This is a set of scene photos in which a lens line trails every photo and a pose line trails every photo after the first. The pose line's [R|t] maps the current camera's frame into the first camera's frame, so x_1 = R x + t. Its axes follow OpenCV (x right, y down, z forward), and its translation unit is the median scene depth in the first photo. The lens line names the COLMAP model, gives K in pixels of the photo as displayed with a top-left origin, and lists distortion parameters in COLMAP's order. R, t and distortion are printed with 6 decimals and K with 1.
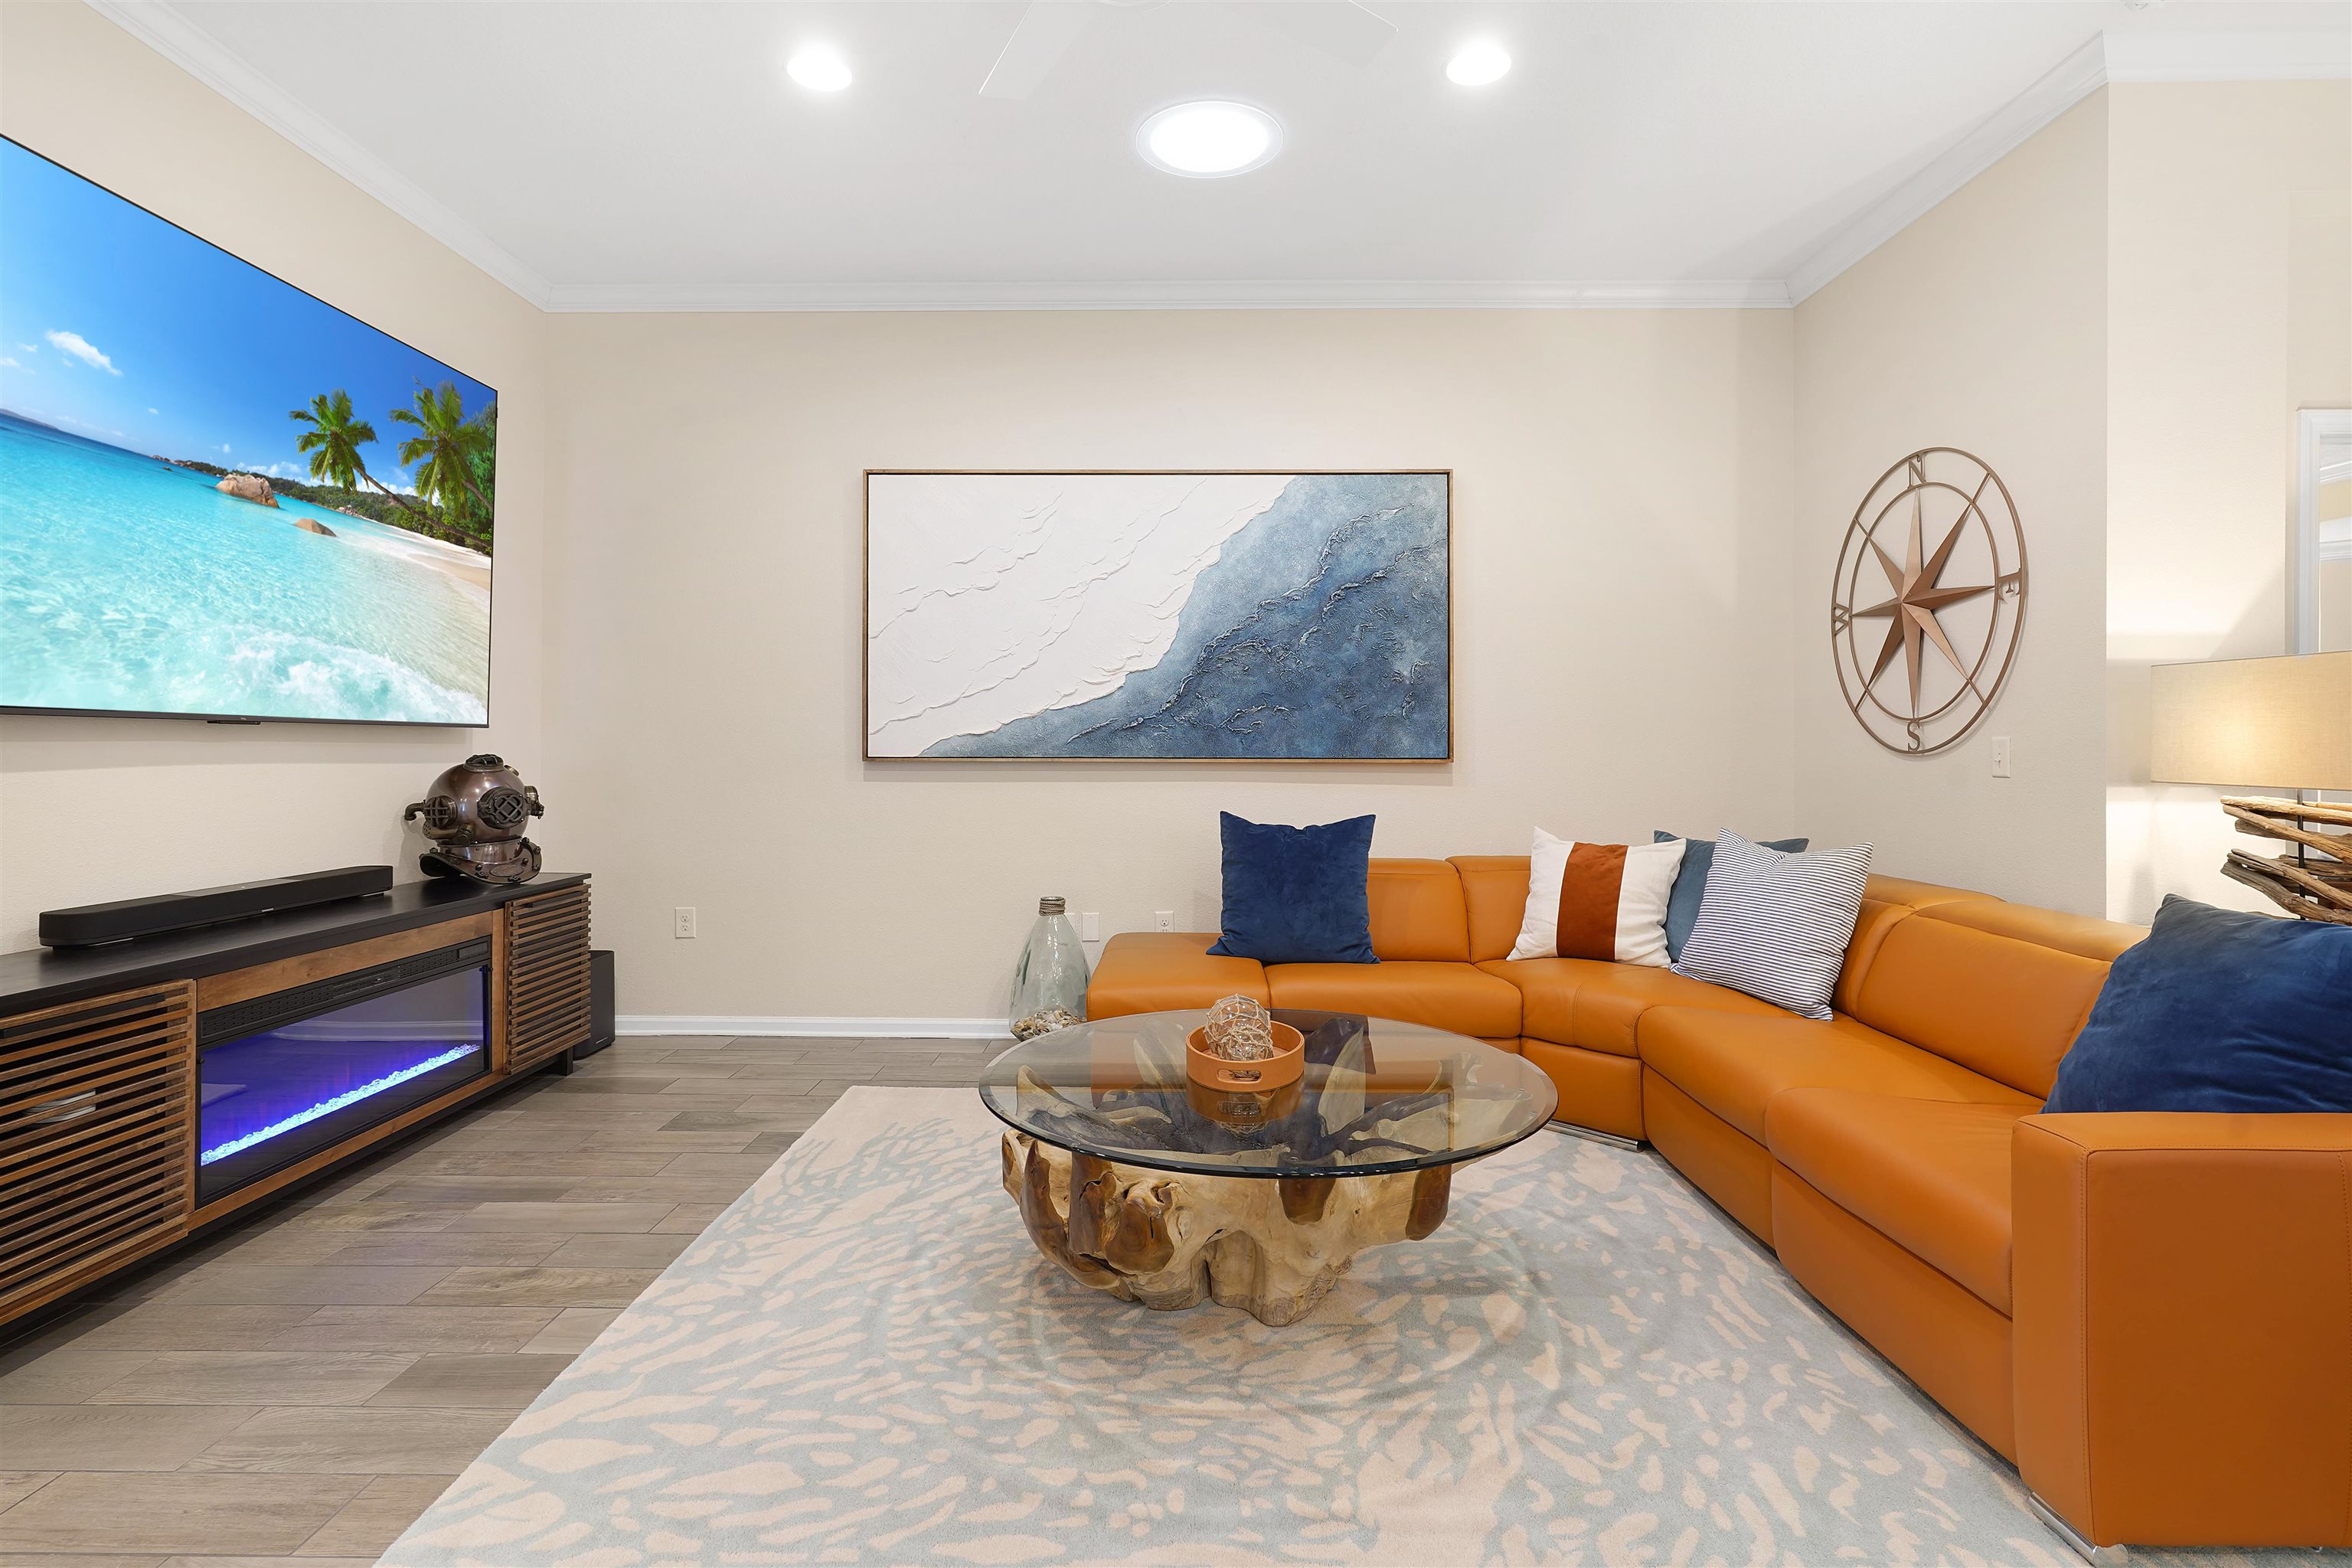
lens RADIAL K [[1145.4, 0, 1180.4], [0, 1145.4, 730.7], [0, 0, 1]] dist [-0.006997, 0.006174]
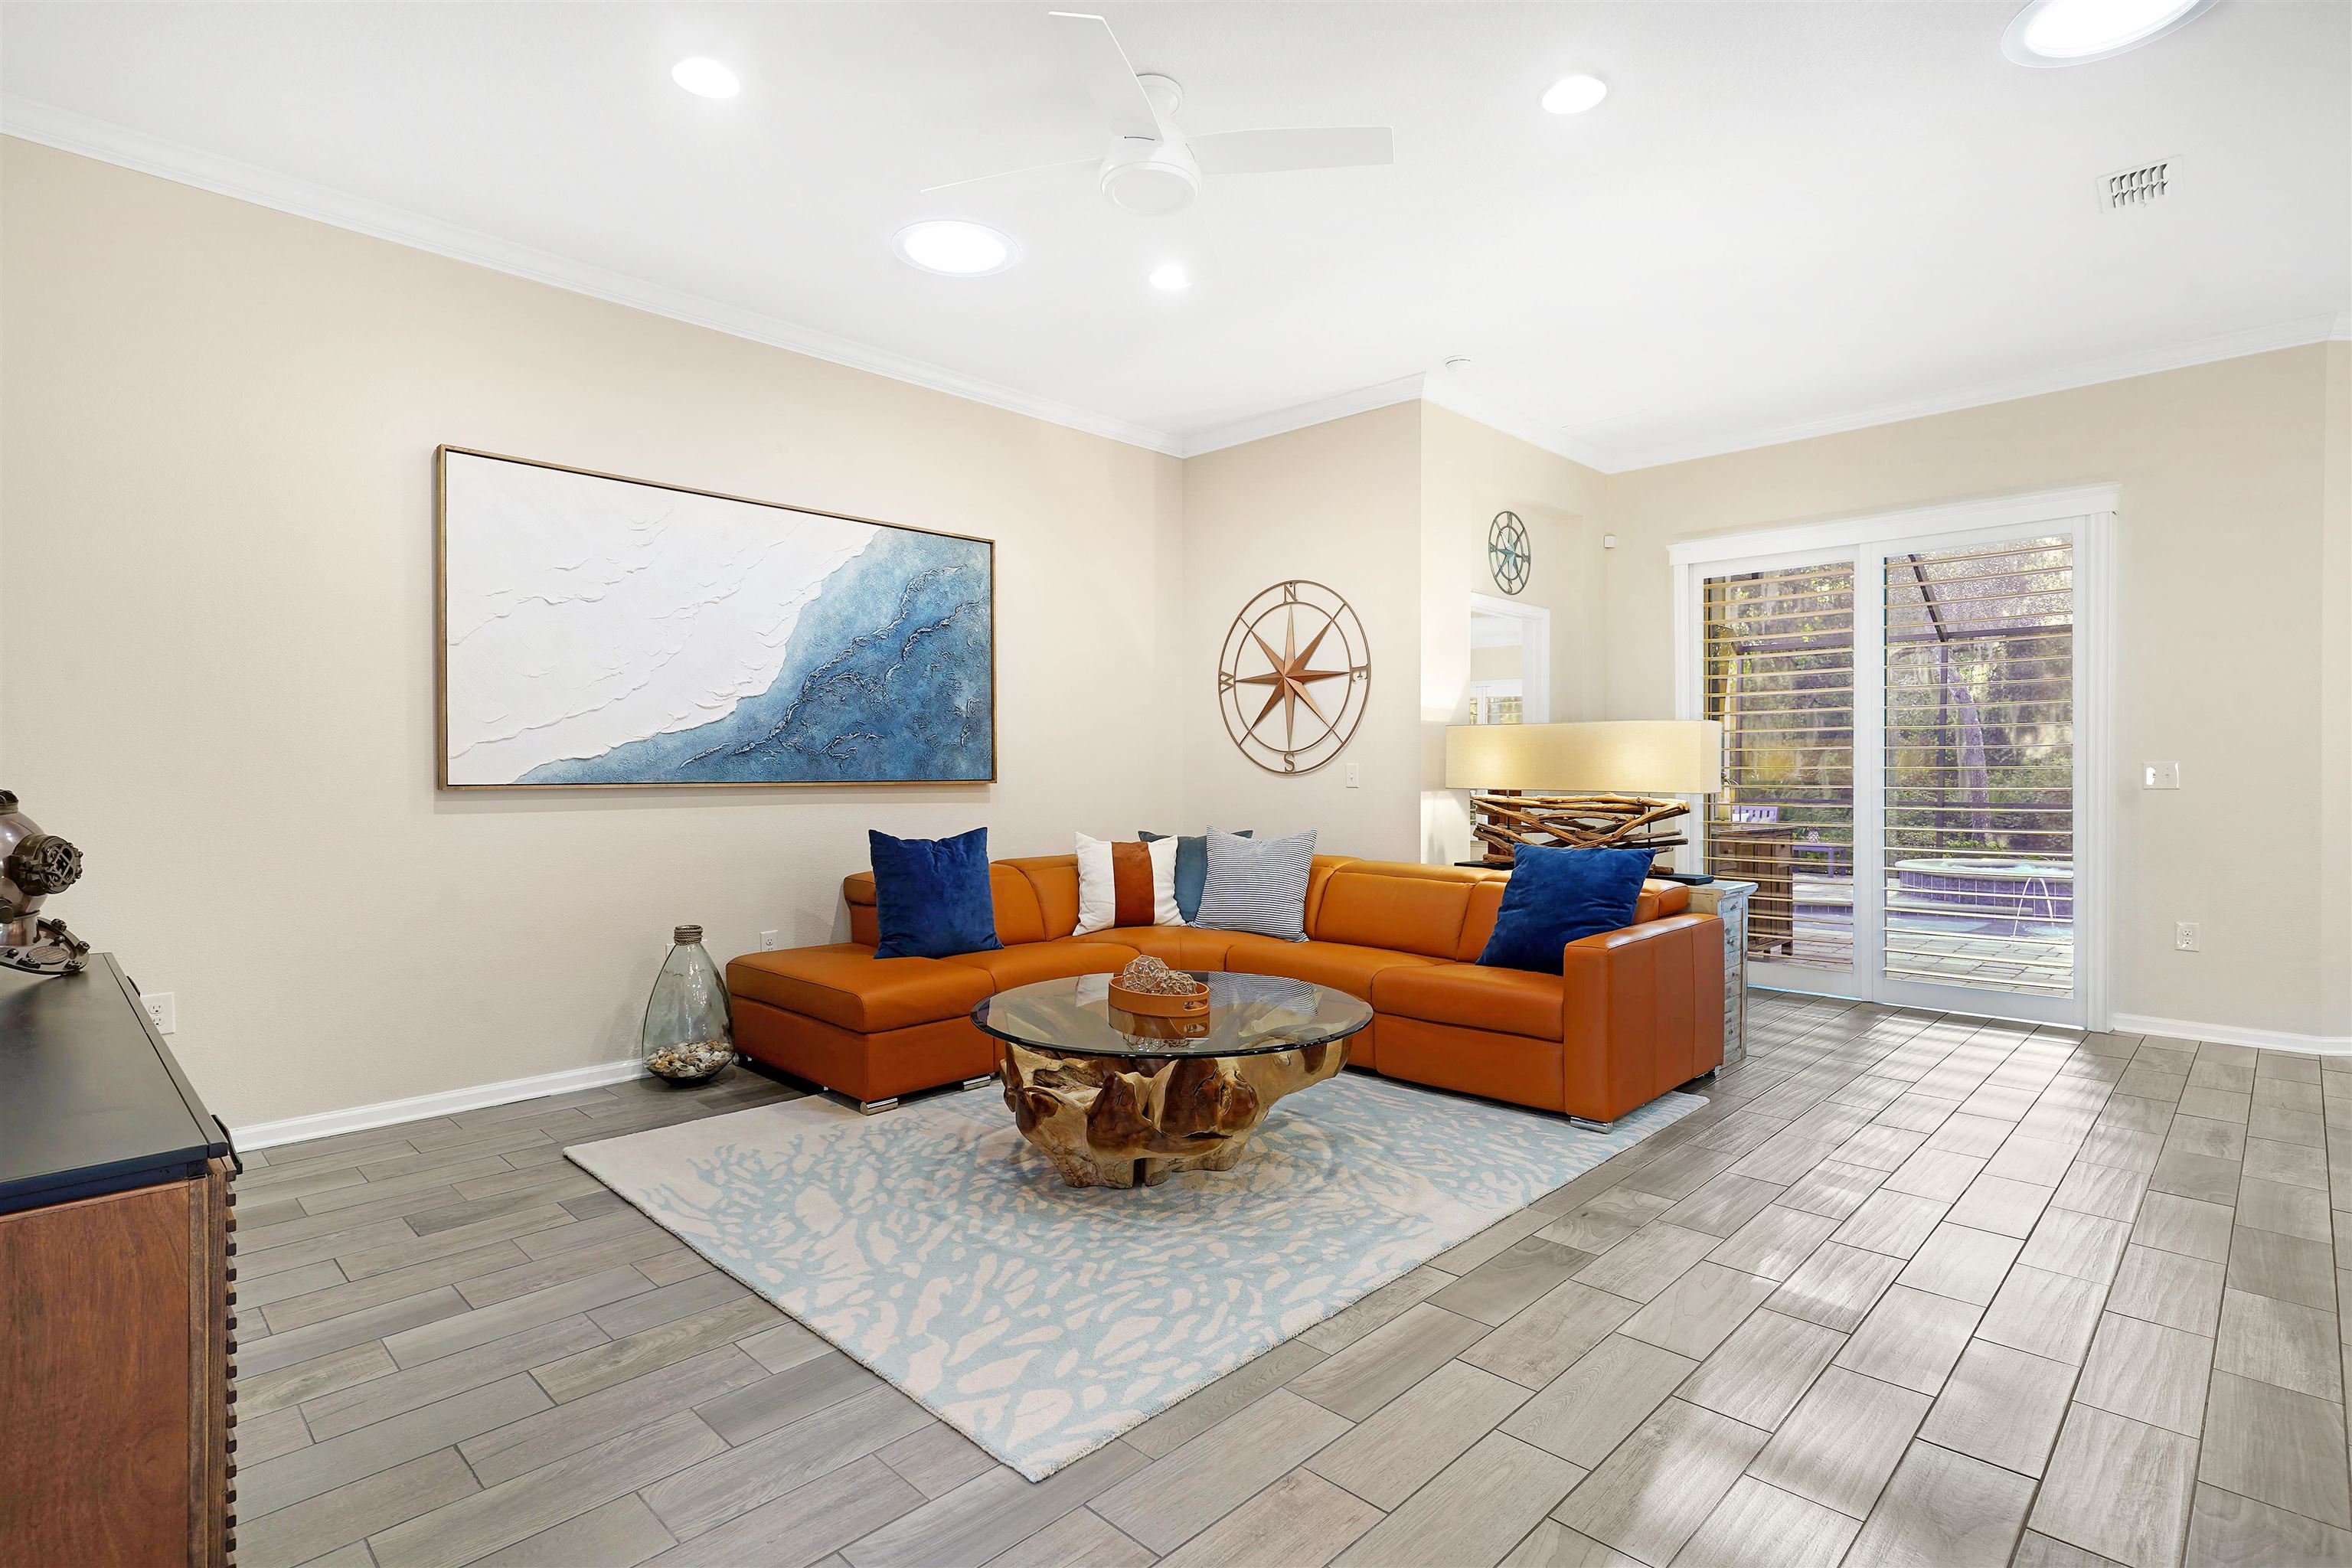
lens RADIAL K [[1145.4, 0, 1162.2], [0, 1145.4, 775.5], [0, 0, 1]] dist [-0.006997, 0.006174]
pose [[0.694027, -0.008818, 0.719895, -0.620857], [-0.009257, 0.999733, 0.021170, -0.008754], [-0.719890, -0.021357, 0.693760, 0.031670]]
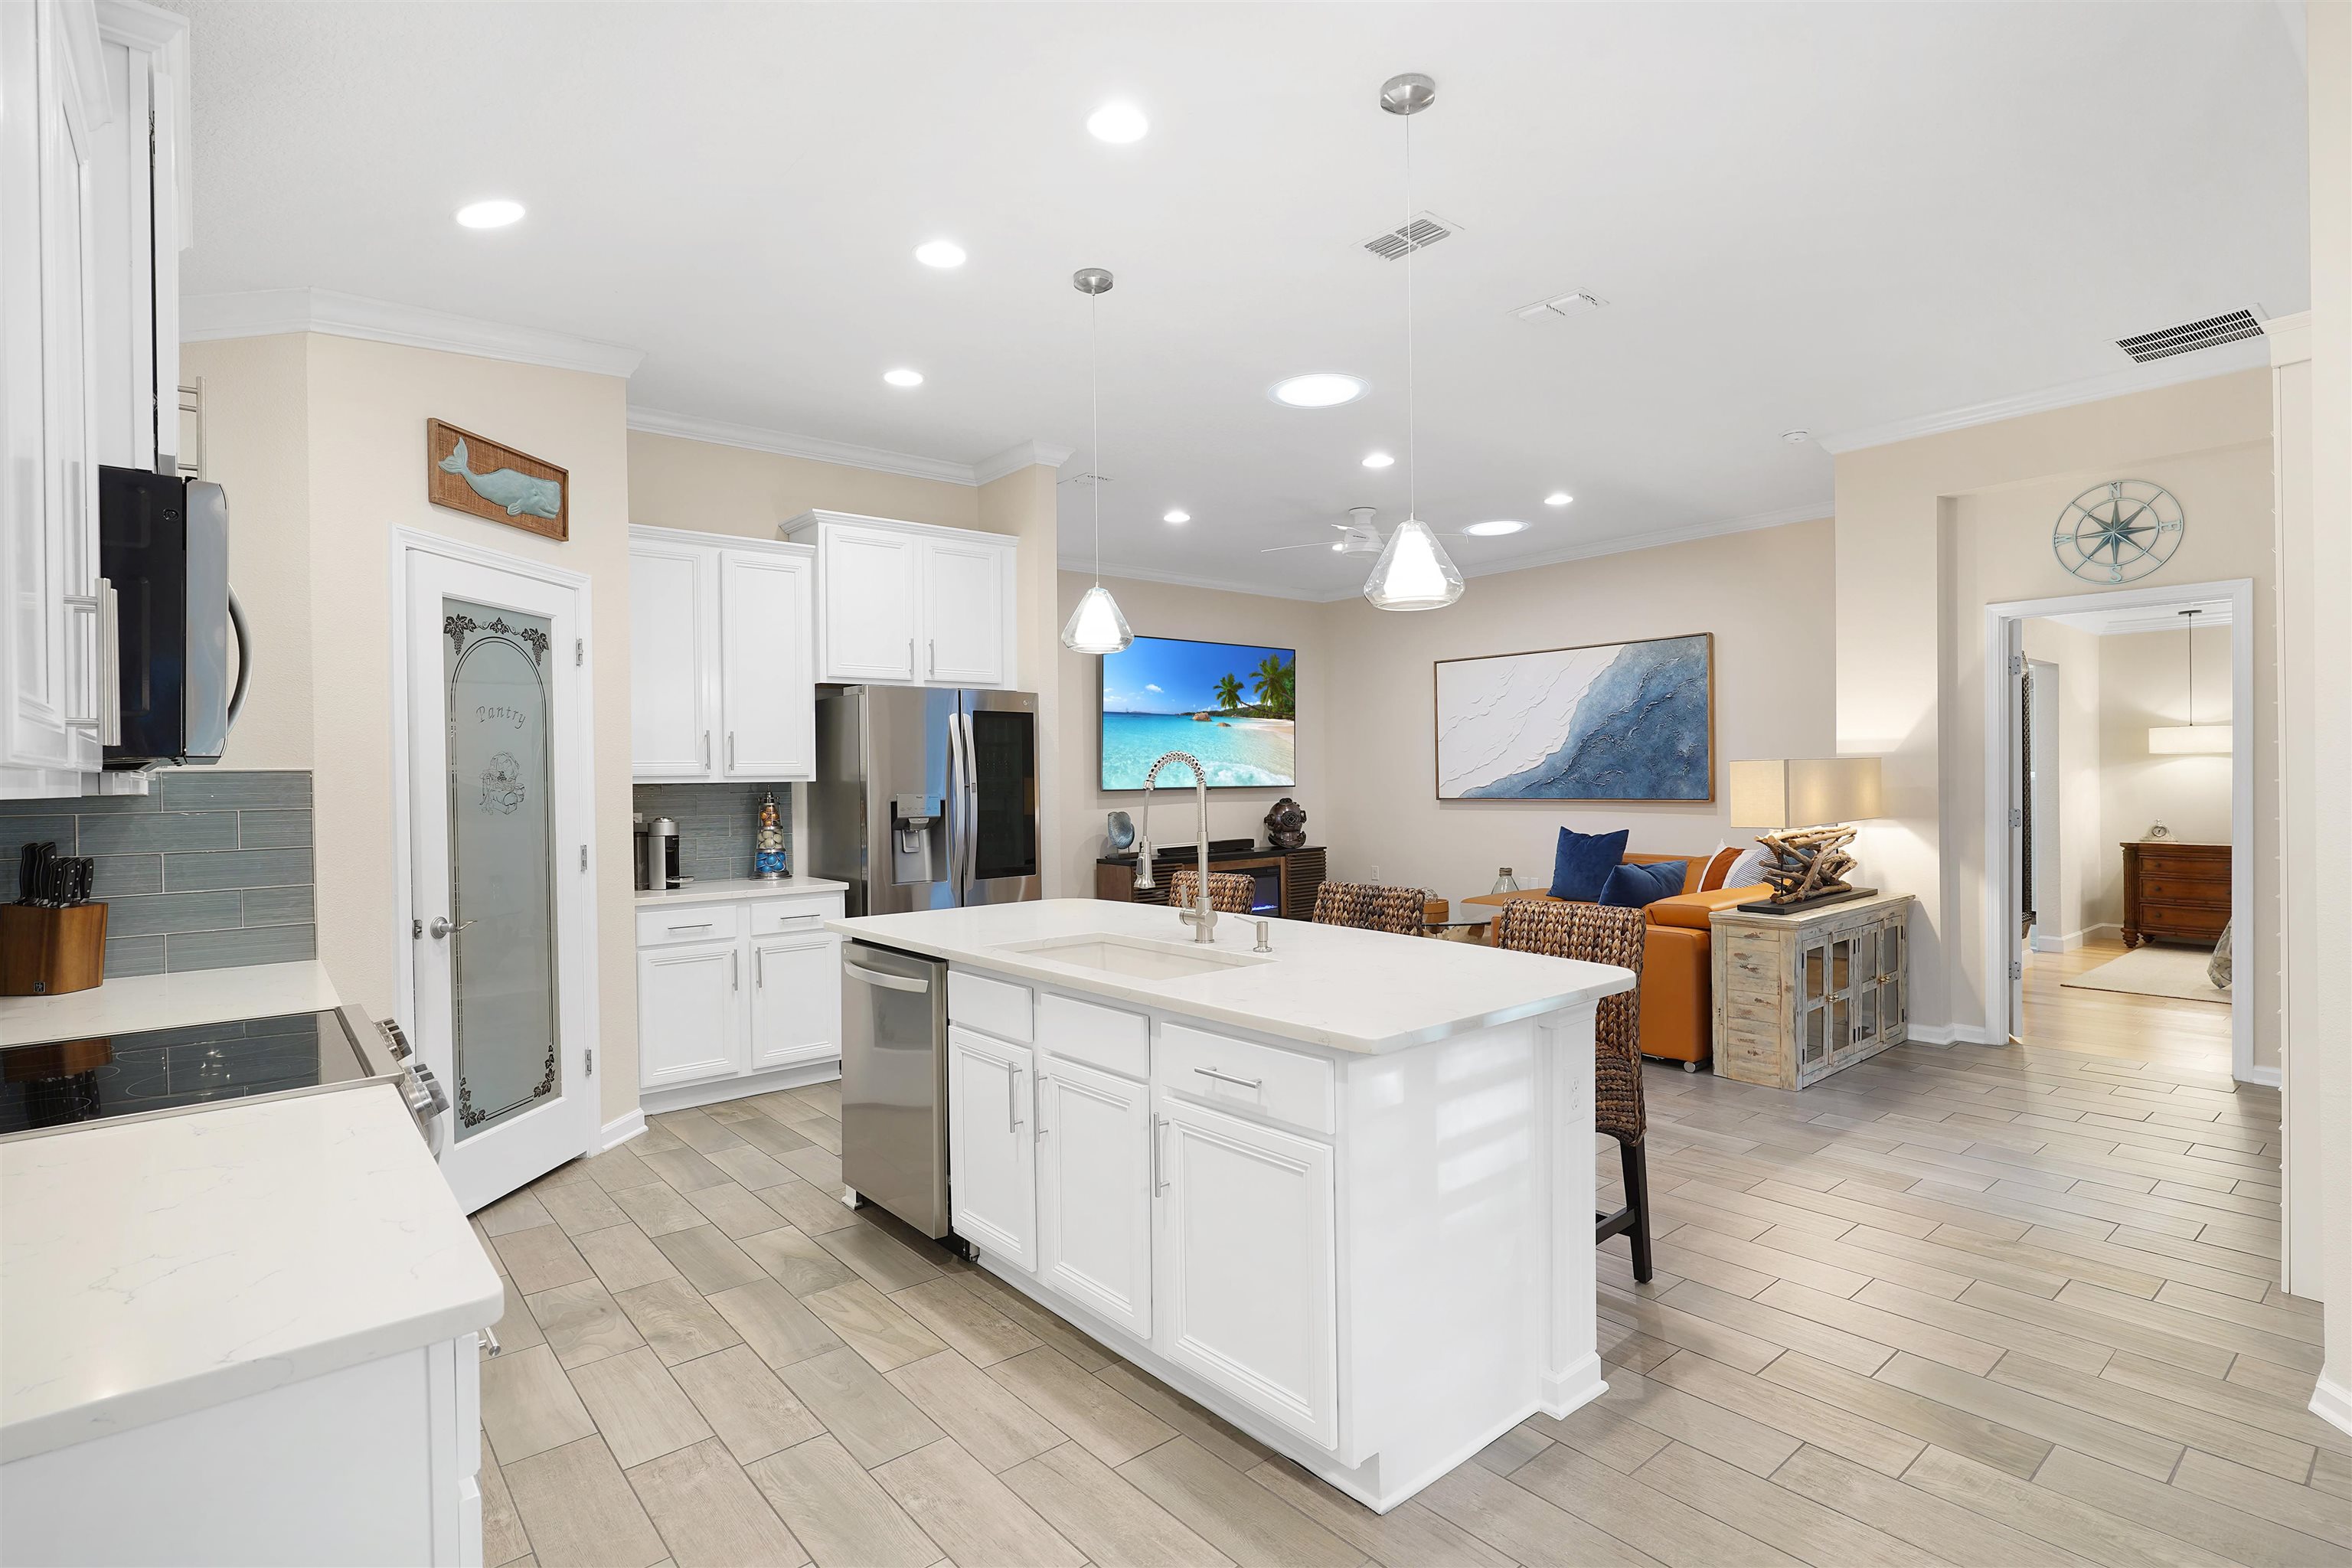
lens RADIAL K [[1145.4, 0, 1183.2], [0, 1145.4, 775.8], [0, 0, 1]] dist [-0.006997, 0.006174]
pose [[0.652289, -0.015630, -0.757809, 1.240215], [0.032104, 0.999460, 0.007019, -0.058849], [0.757290, -0.028907, 0.652439, -0.894593]]
